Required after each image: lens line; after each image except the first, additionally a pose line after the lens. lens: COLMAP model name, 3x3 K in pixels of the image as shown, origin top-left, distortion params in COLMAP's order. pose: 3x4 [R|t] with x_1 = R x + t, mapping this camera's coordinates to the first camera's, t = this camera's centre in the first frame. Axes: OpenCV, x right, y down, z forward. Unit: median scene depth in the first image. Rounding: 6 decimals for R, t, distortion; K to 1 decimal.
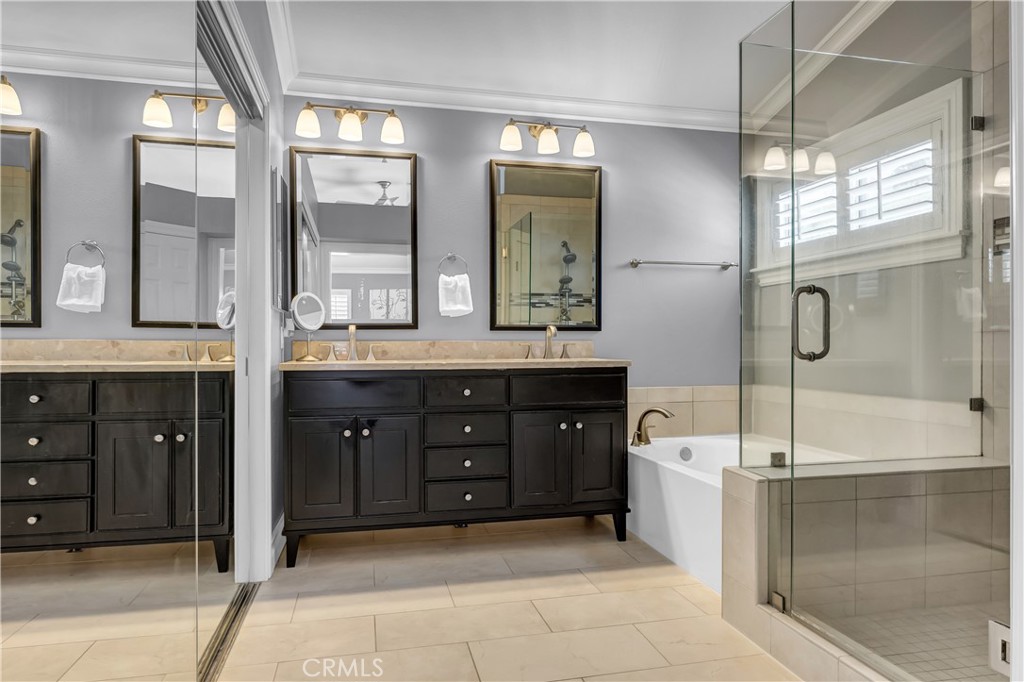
lens RADIAL K [[620.7, 0, 512.6], [0, 620.7, 345.2], [0, 0, 1]] dist [-0.005210, 0.000215]
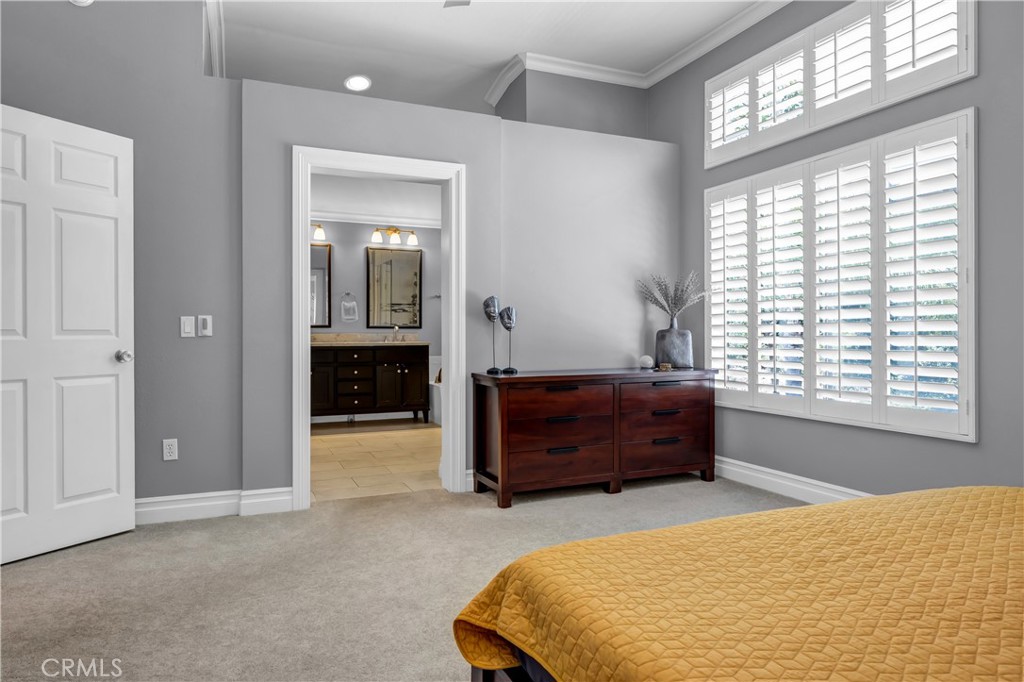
lens RADIAL K [[620.7, 0, 504.0], [0, 620.7, 336.9], [0, 0, 1]] dist [-0.005210, 0.000215]
pose [[0.984801, 0.002955, 0.173663, 0.056832], [-0.003389, 0.999992, 0.002201, -0.000570], [-0.173655, -0.002756, 0.984803, -1.138496]]
